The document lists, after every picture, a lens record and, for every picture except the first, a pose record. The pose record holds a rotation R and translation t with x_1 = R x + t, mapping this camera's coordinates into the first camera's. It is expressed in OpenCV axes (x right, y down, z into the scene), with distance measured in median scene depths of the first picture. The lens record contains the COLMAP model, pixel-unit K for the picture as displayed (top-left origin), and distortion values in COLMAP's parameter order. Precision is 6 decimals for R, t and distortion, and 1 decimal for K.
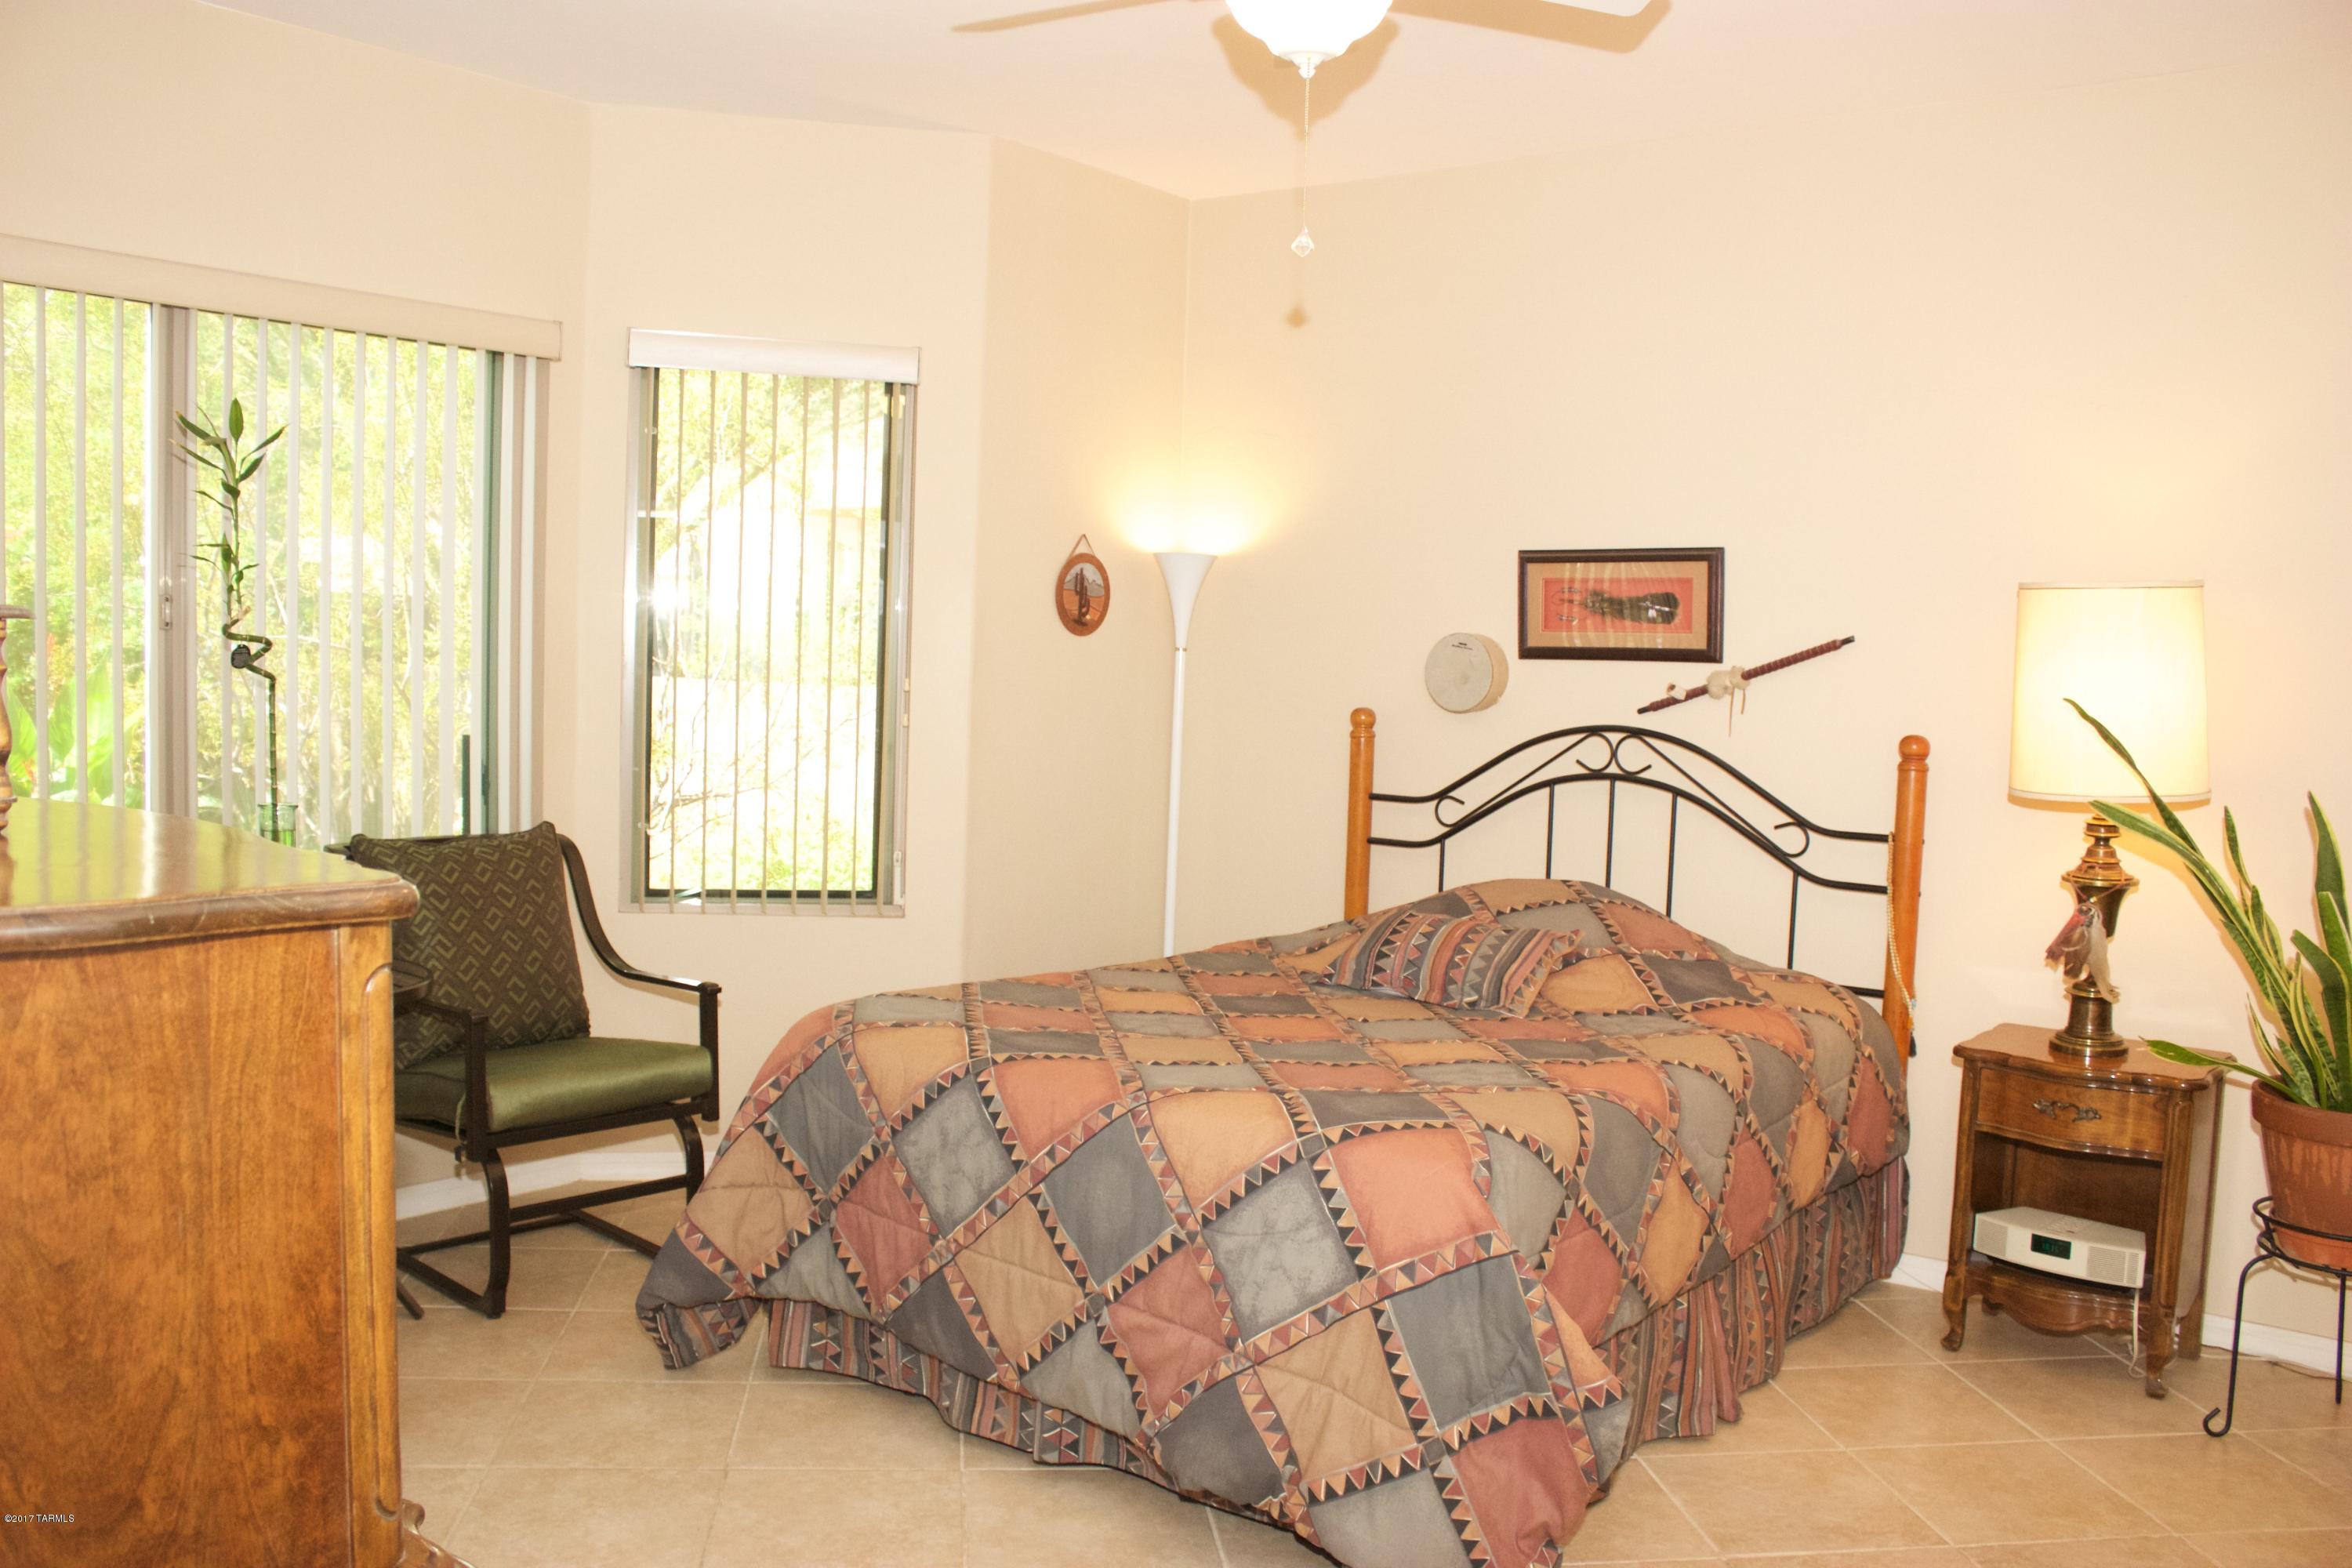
lens RADIAL K [[1944.8, 0, 1176.0], [0, 1944.8, 784.0], [0, 0, 1]] dist [-0.152097, 0.137523]
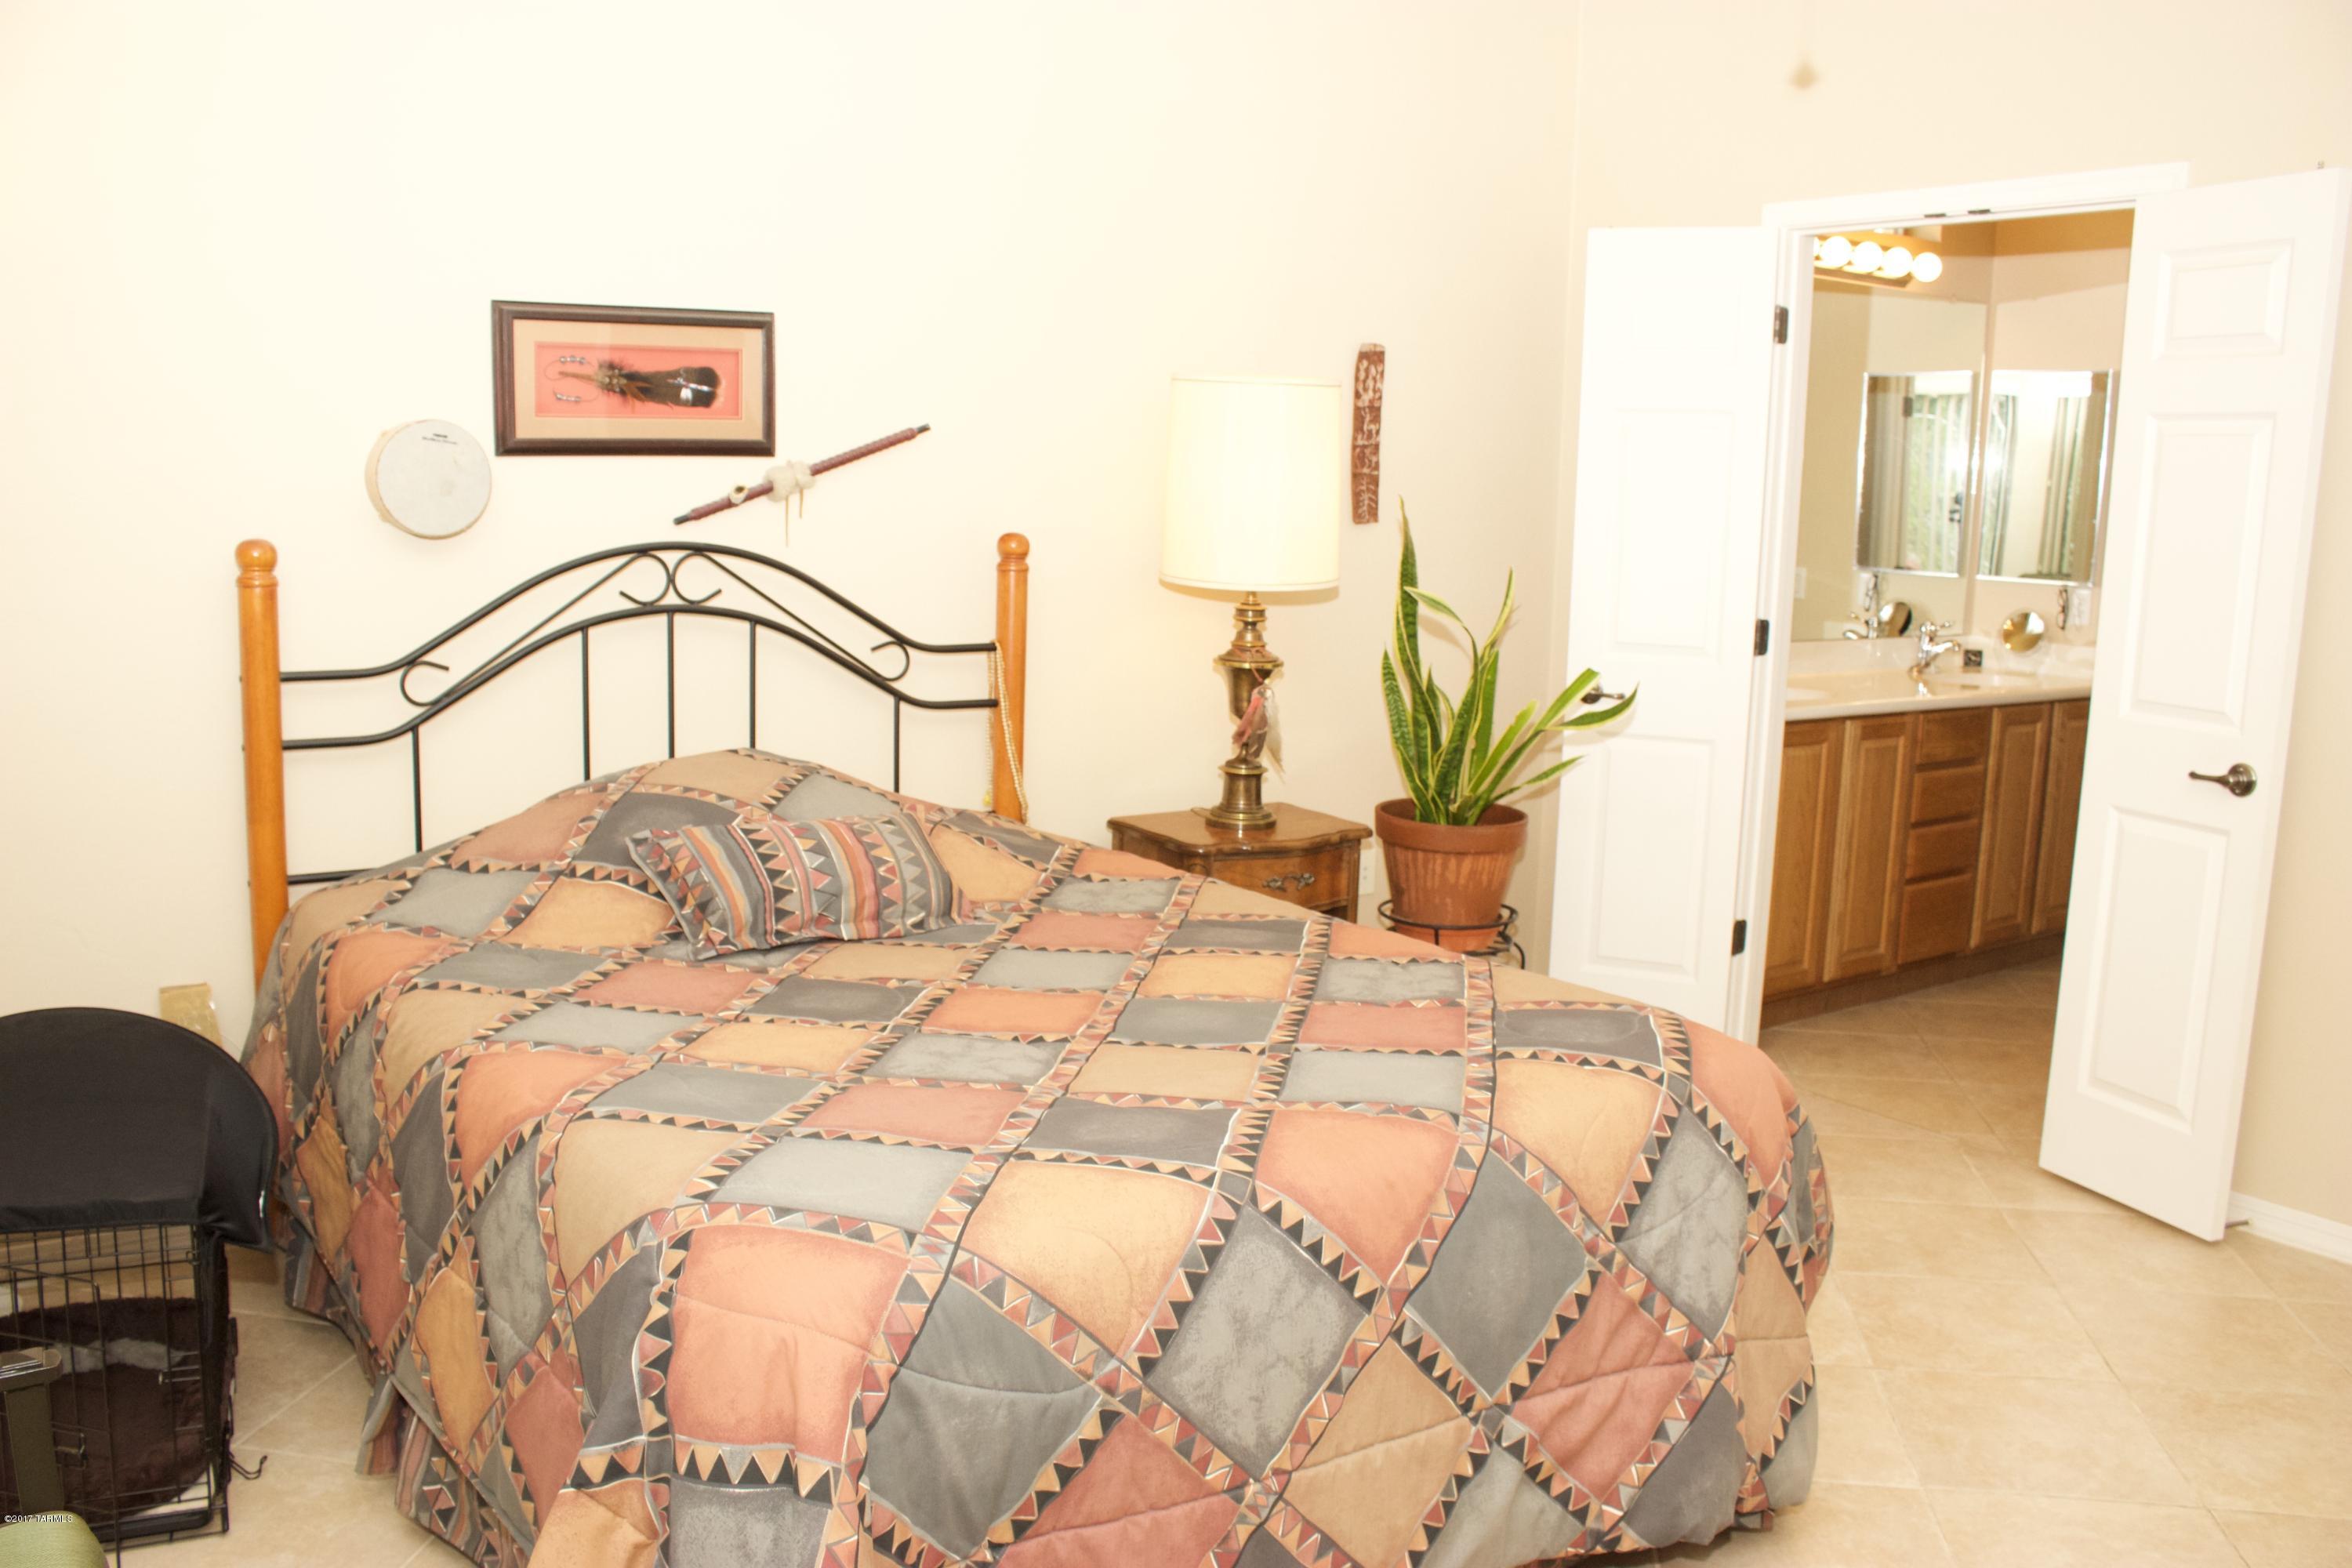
lens RADIAL K [[1944.8, 0, 1176.0], [0, 1944.8, 784.0], [0, 0, 1]] dist [-0.152097, 0.137523]
pose [[0.279581, -0.177173, 0.943634, -0.464681], [0.049595, 0.984179, 0.170092, -0.057140], [-0.958840, -0.000755, 0.283944, 0.610294]]
